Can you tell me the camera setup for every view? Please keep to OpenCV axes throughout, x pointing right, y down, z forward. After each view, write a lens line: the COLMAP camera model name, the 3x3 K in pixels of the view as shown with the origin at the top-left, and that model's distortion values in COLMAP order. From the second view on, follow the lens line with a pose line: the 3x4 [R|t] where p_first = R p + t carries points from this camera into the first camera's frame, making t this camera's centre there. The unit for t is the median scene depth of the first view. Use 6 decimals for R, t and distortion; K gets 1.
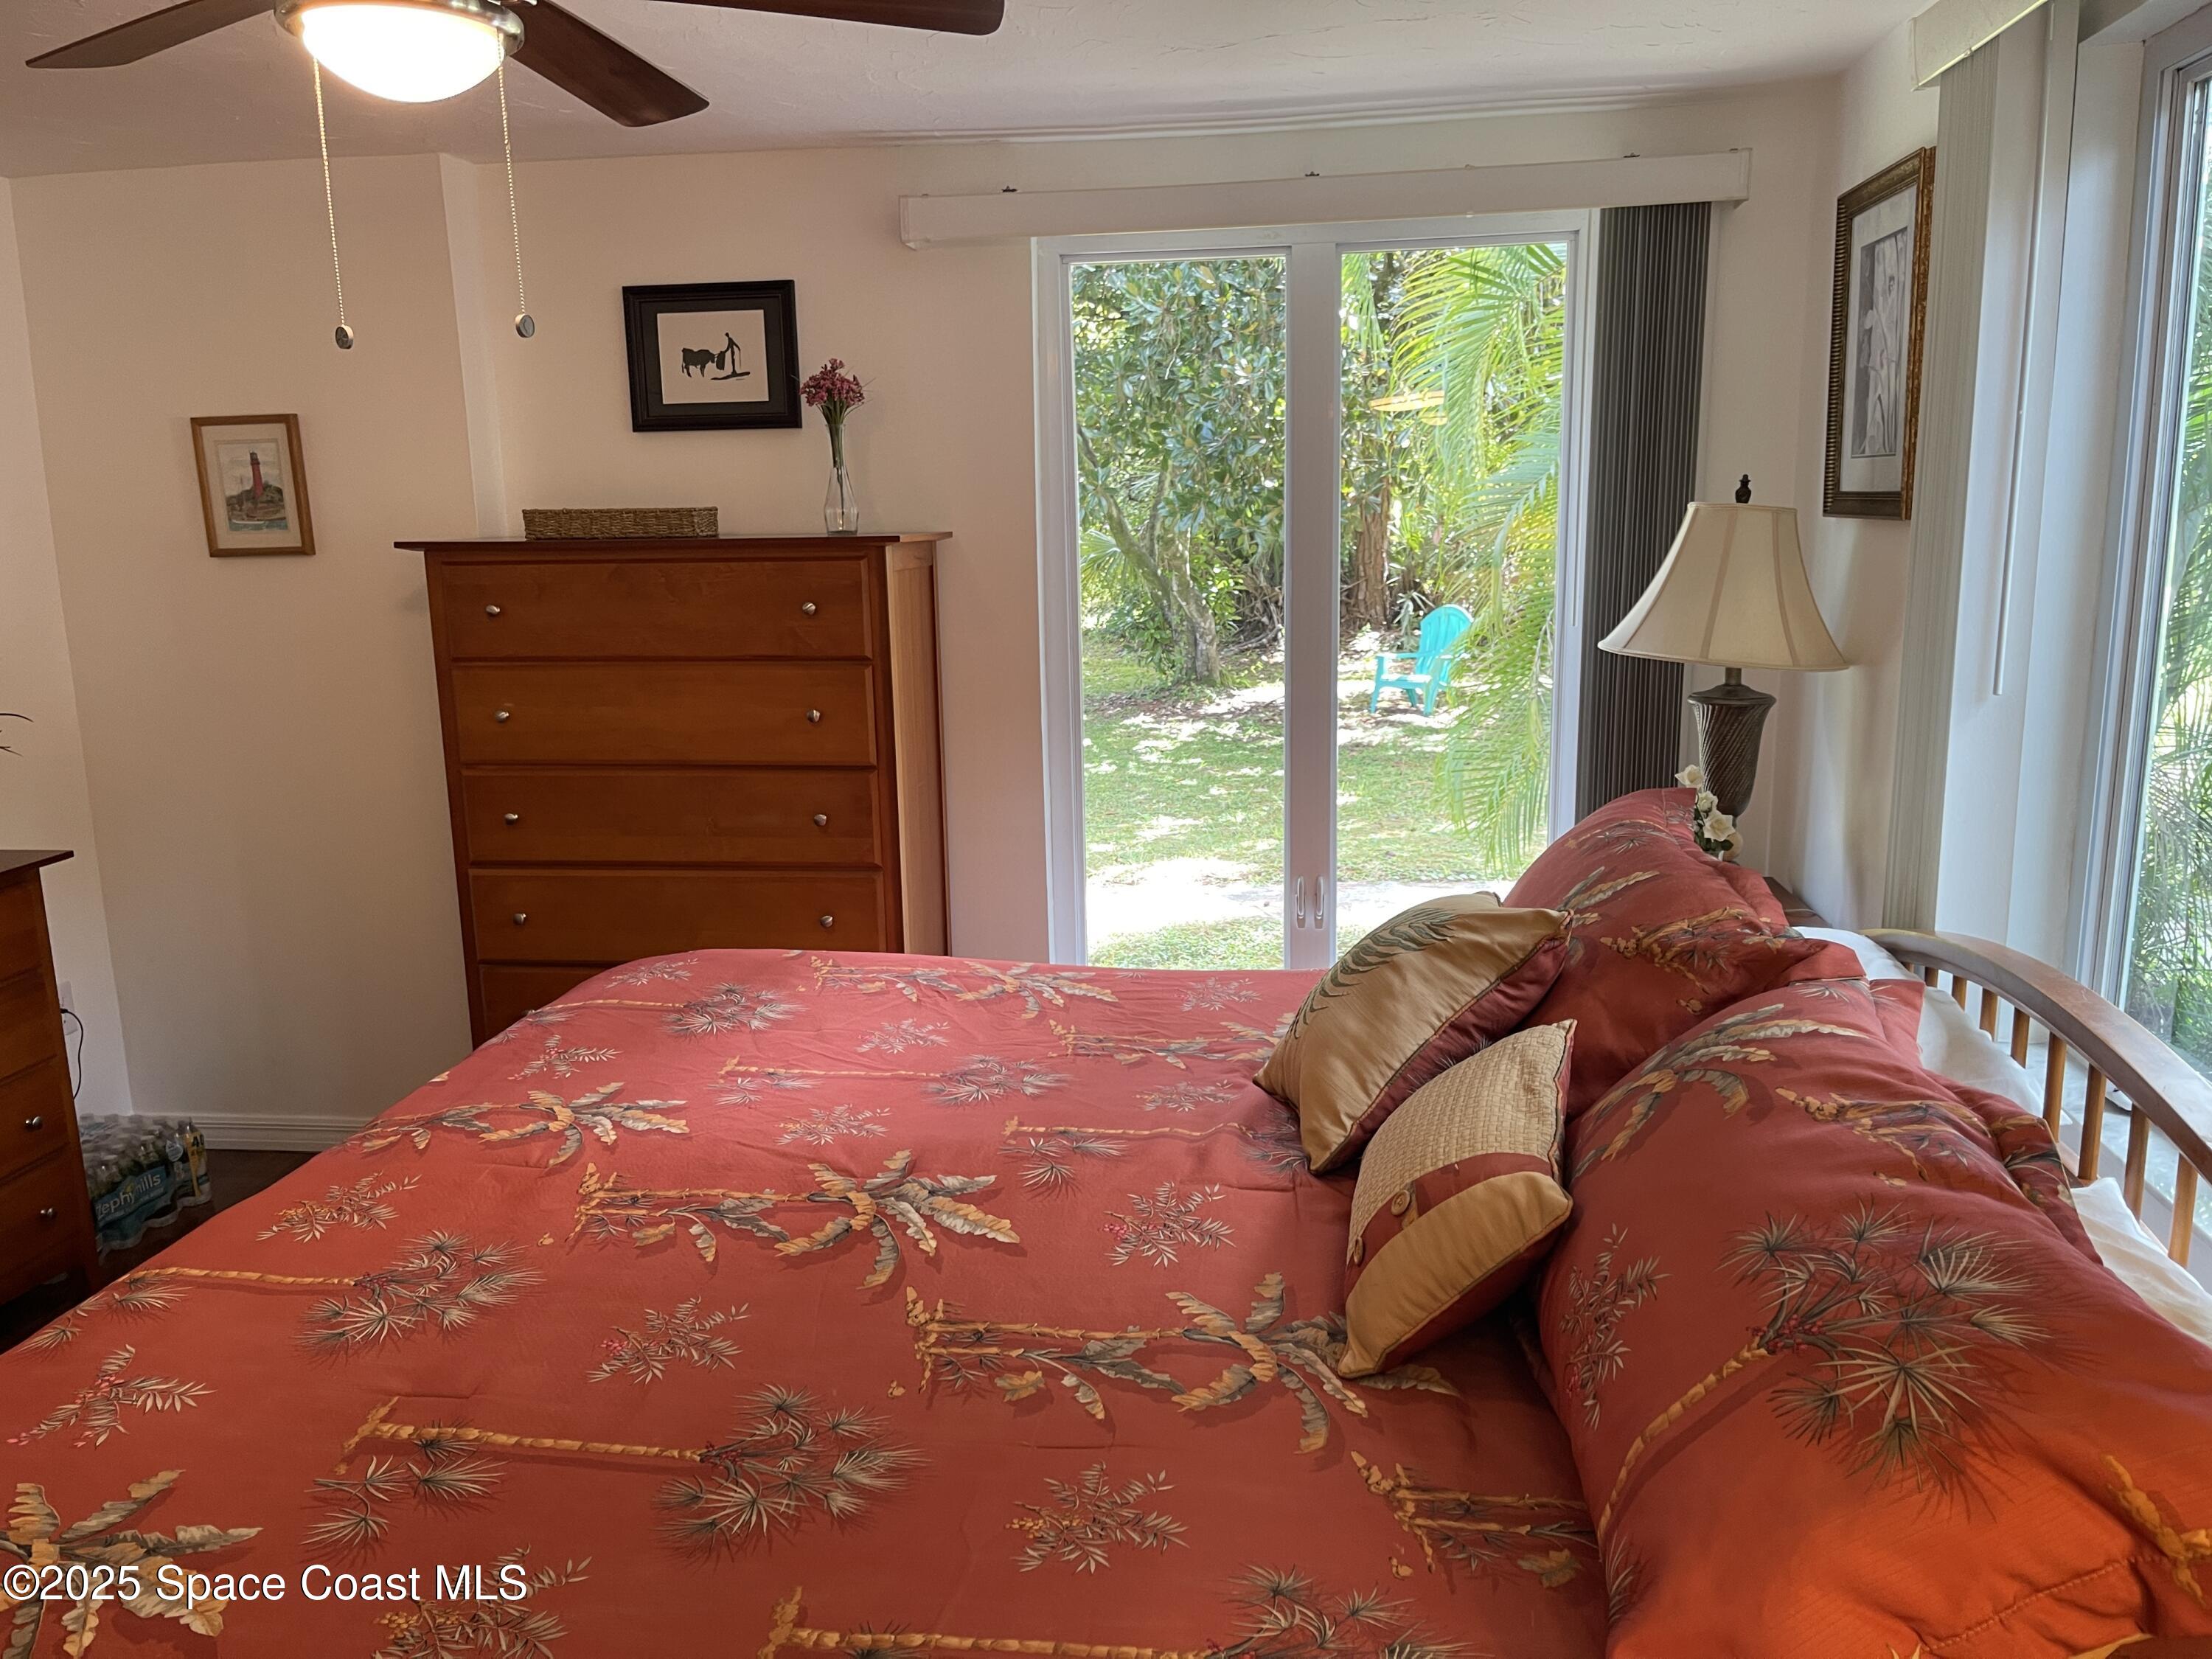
lens RADIAL K [[1669.0, 0, 1082.8], [0, 1669.0, 831.8], [0, 0, 1]] dist [0.051012, -0.066775]
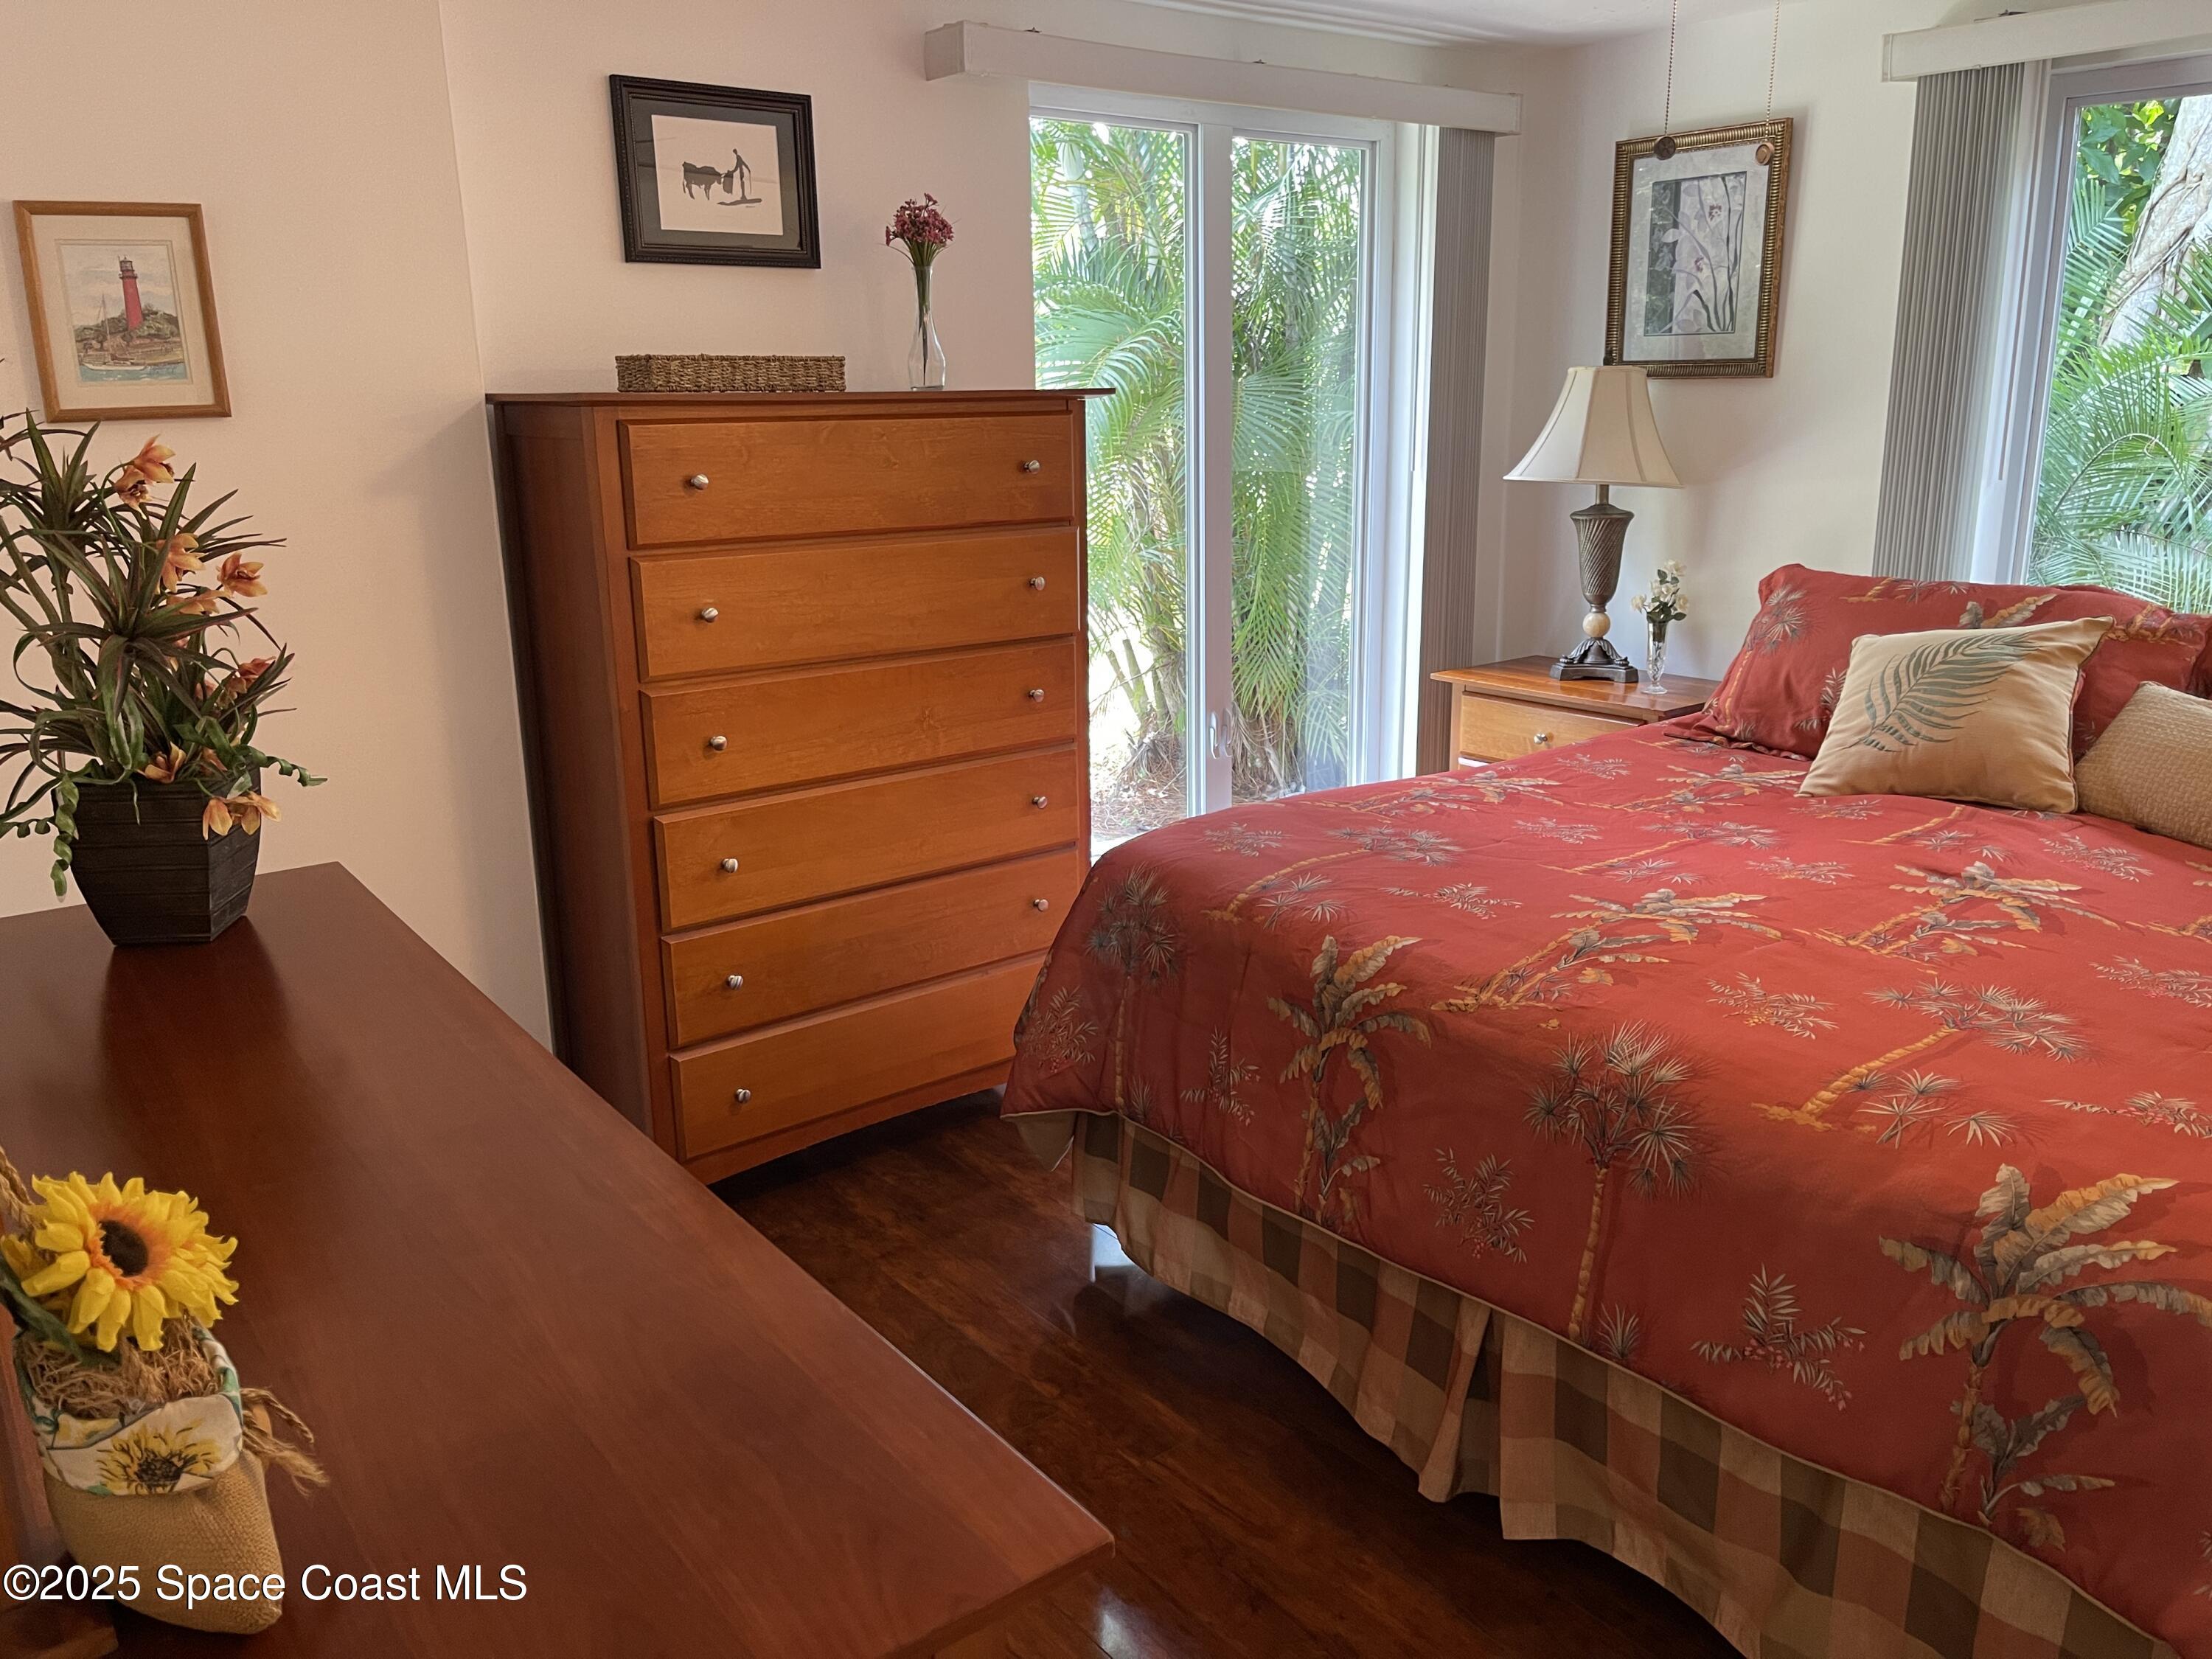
lens RADIAL K [[1669.0, 0, 1096.0], [0, 1669.0, 823.5], [0, 0, 1]] dist [0.051012, -0.066775]
pose [[0.704573, -0.168725, 0.689282, -0.727258], [0.138601, 0.985335, 0.099519, -0.023191], [-0.695965, 0.025417, 0.717626, 0.280418]]
